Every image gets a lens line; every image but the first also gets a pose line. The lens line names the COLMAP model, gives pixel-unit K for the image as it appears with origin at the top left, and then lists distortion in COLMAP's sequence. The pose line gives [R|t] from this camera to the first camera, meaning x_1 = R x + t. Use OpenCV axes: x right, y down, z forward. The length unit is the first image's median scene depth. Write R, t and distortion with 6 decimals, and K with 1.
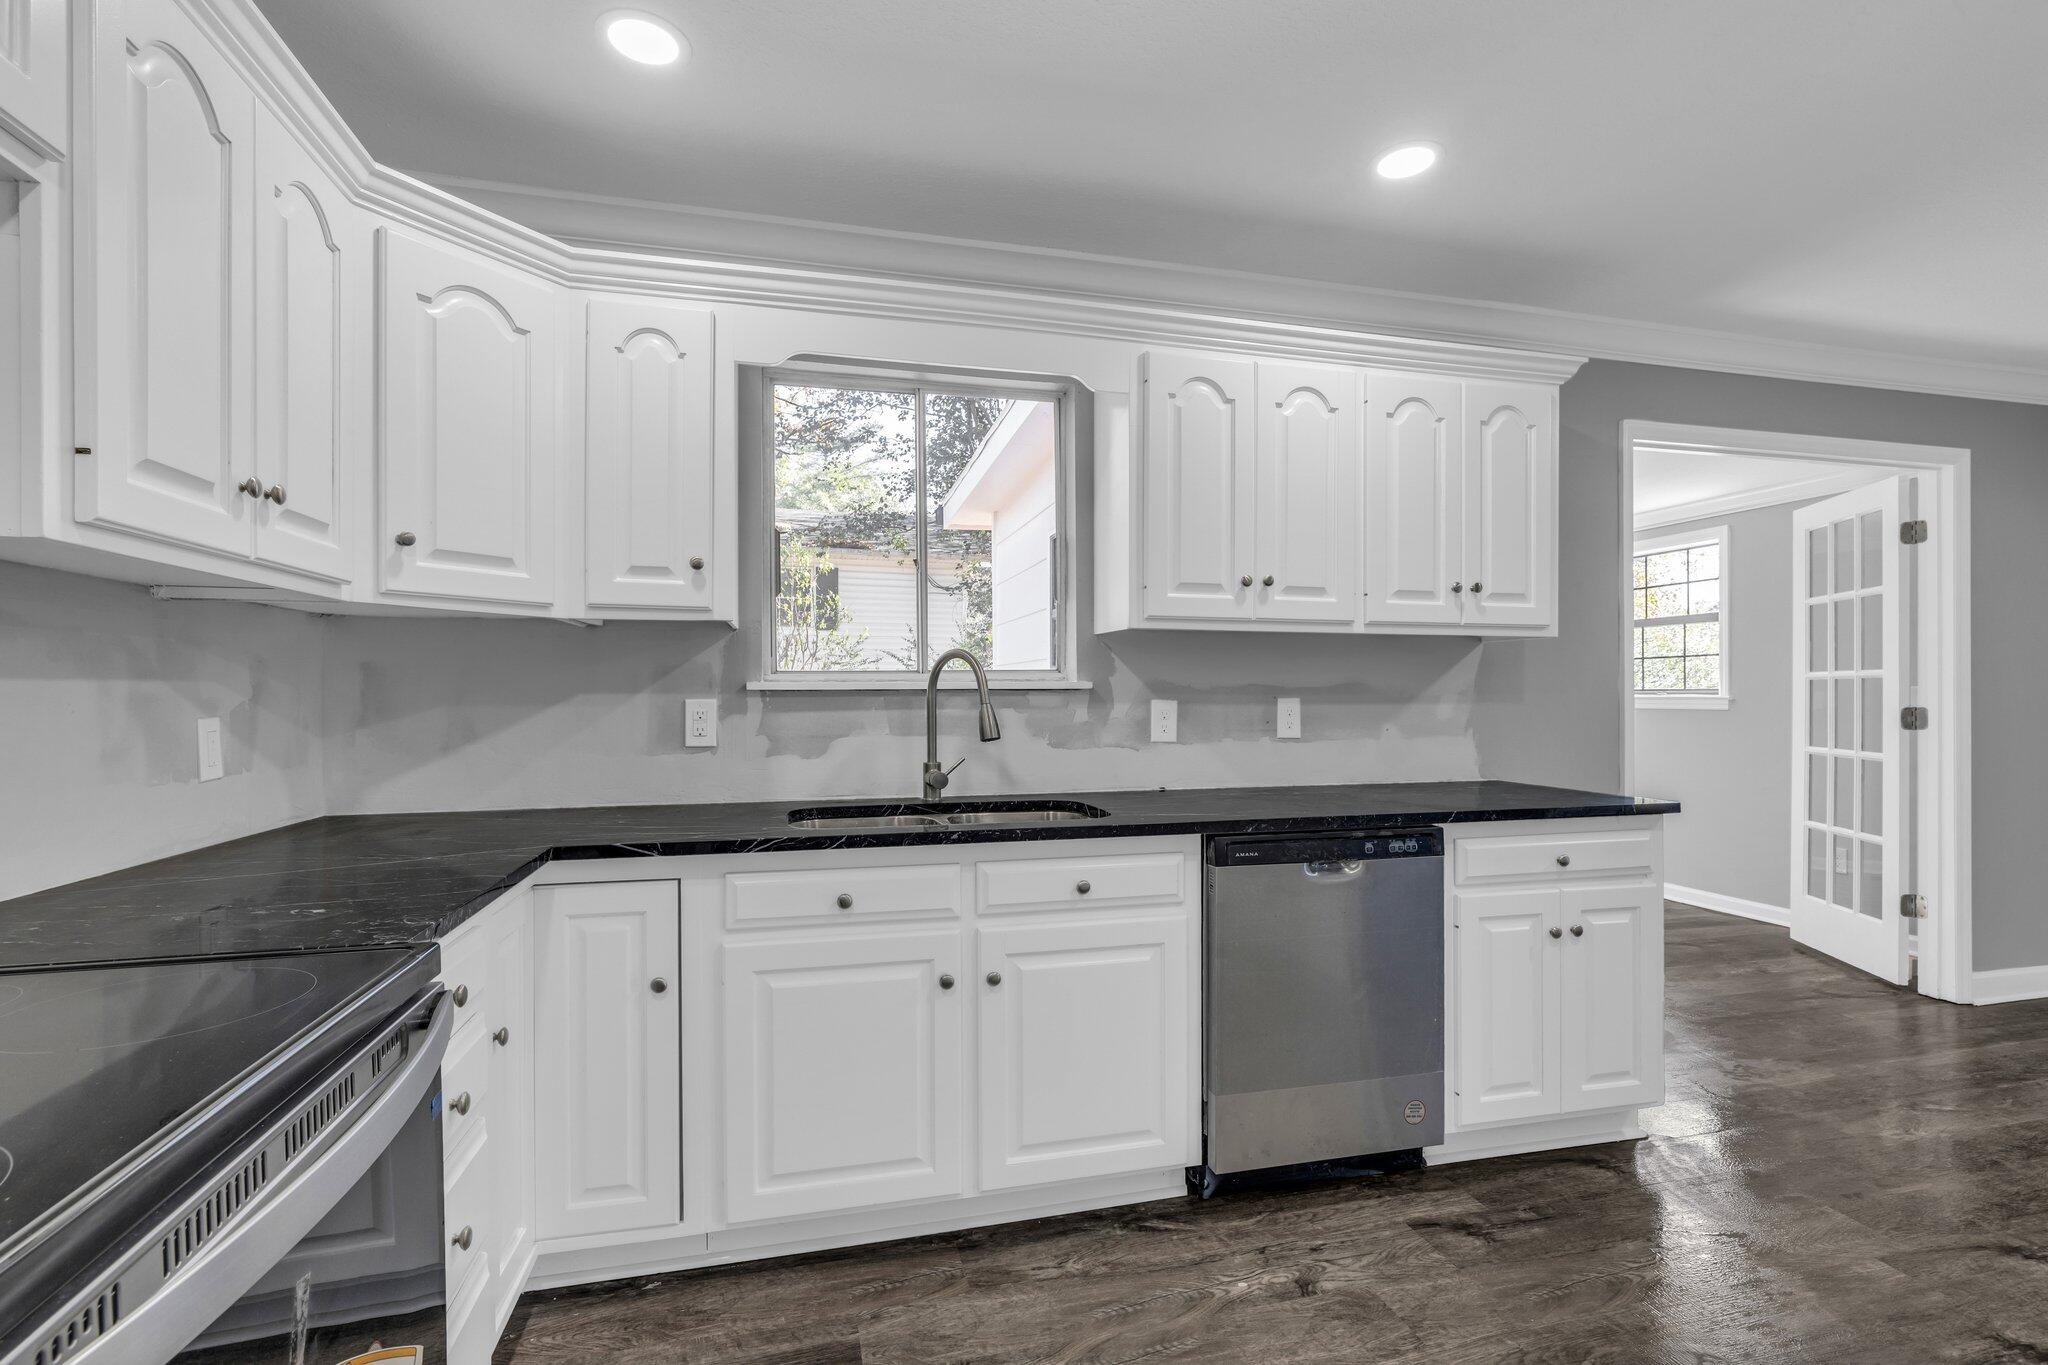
lens RADIAL K [[931.2, 0, 1028.9], [0, 931.2, 699.1], [0, 0, 1]] dist [-0.003140, -0.000077]
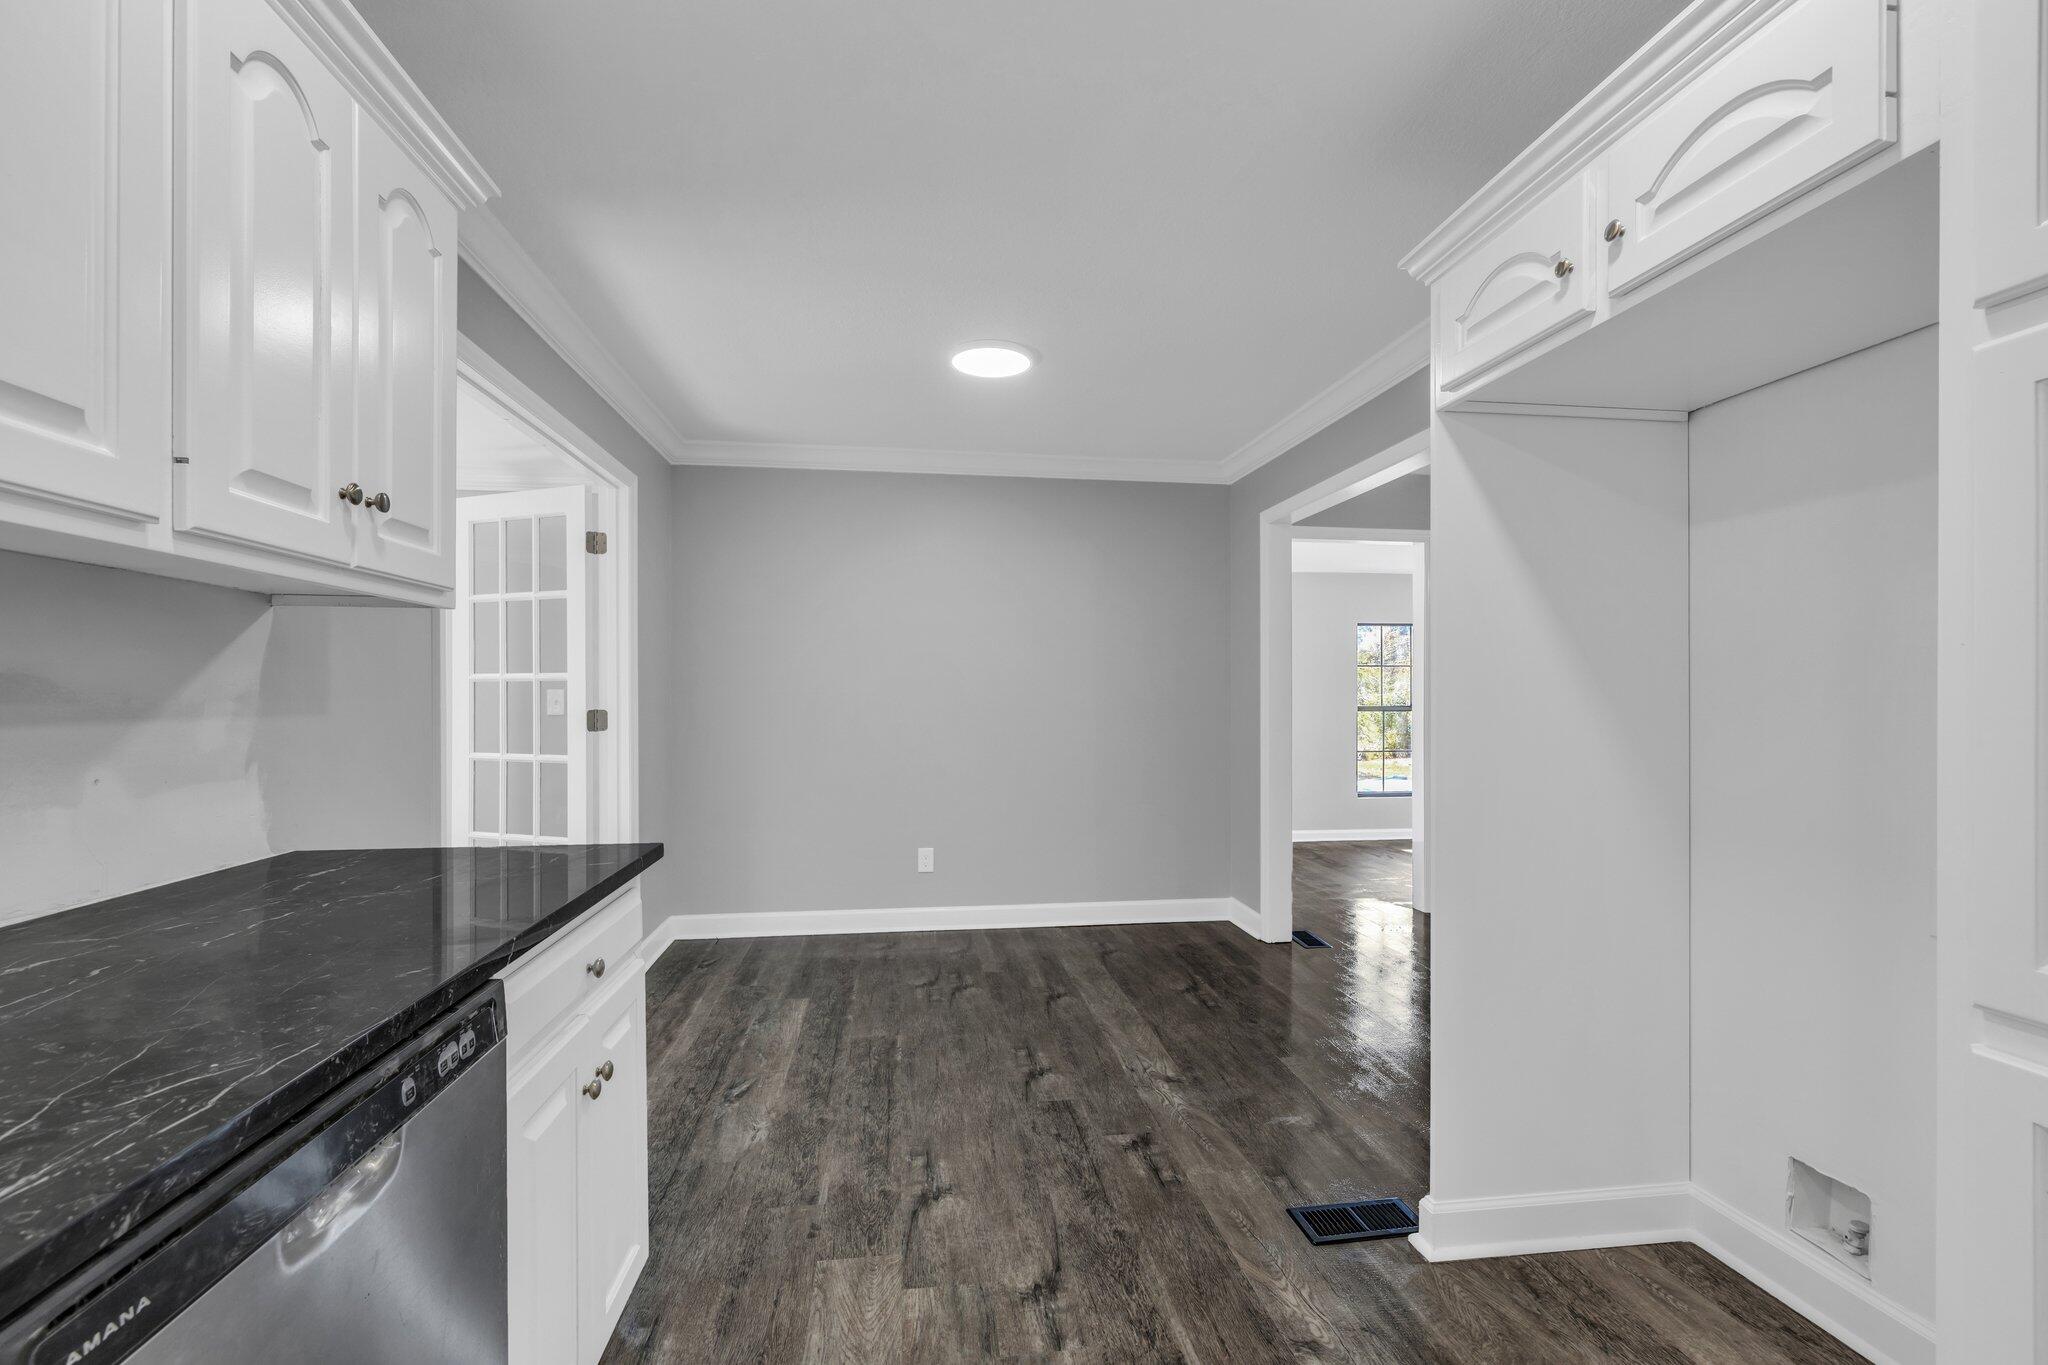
lens RADIAL K [[885.9, 0, 1020.9], [0, 885.9, 697.6], [0, 0, 1]] dist [-0.001661, -0.000071]
pose [[0.109866, -0.002721, 0.993943, 0.014191], [0.005504, 0.999983, 0.002129, -0.005705], [-0.993931, 0.005237, 0.109879, 0.536531]]
